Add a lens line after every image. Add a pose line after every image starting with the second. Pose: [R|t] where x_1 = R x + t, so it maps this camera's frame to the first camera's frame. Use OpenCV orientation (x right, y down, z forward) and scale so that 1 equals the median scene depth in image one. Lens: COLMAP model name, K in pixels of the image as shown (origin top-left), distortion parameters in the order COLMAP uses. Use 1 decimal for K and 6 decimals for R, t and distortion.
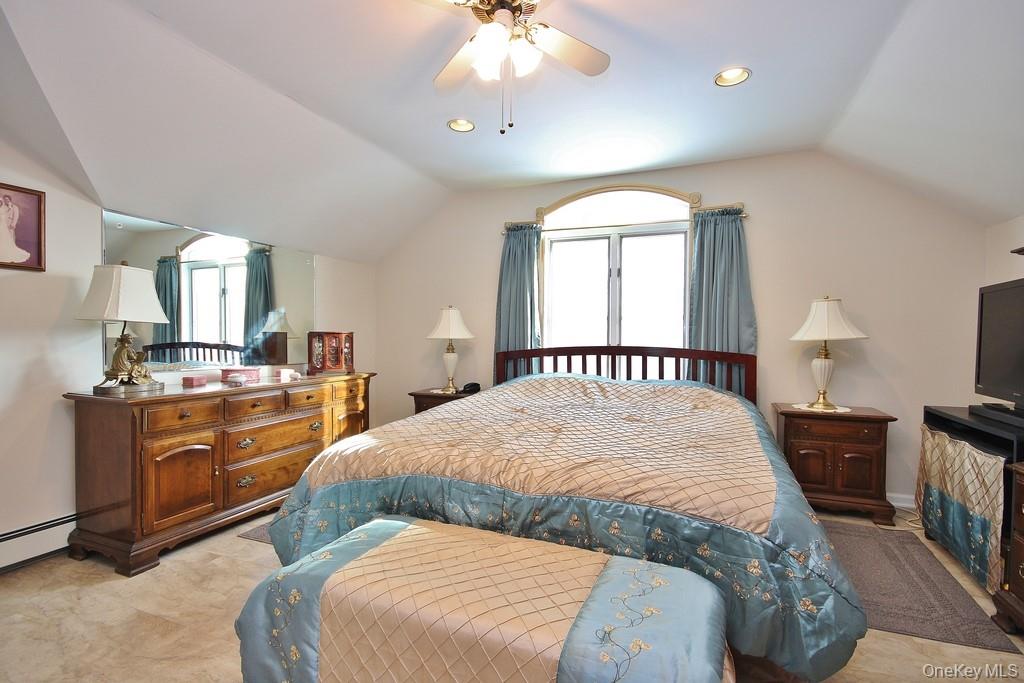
lens RADIAL K [[470.7, 0, 513.4], [0, 470.7, 343.7], [0, 0, 1]] dist [0.001066, -0.006290]
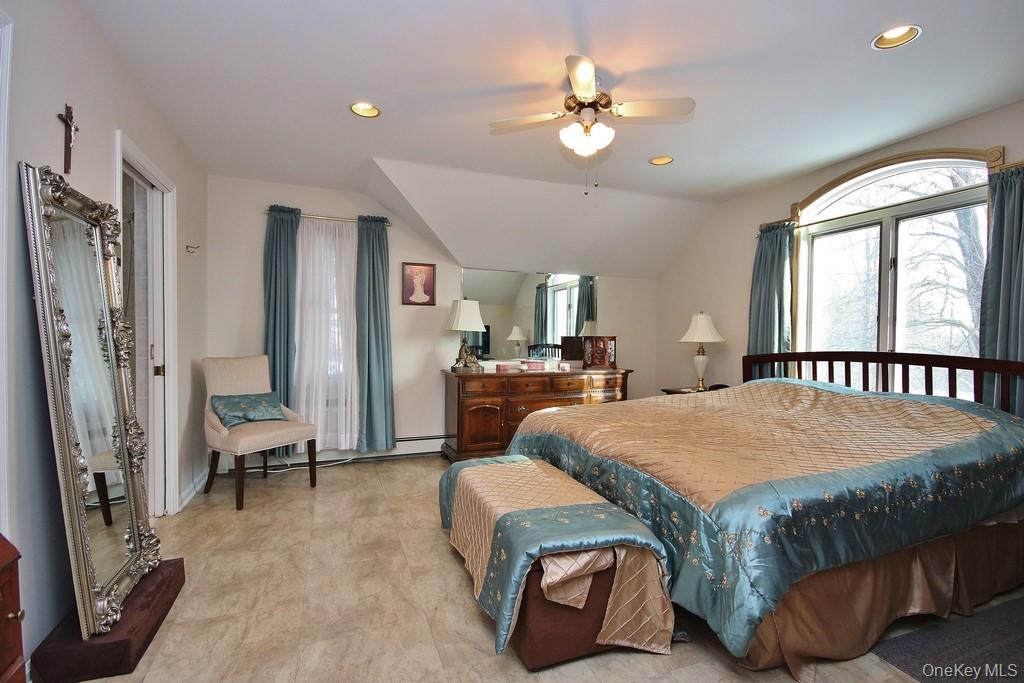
lens RADIAL K [[470.7, 0, 517.3], [0, 470.7, 344.6], [0, 0, 1]] dist [0.001066, -0.006290]
pose [[0.684672, 0.009091, -0.728795, 0.376875], [-0.013801, 0.999905, -0.000493, 0.001510], [0.728721, 0.010395, 0.684732, -0.043949]]
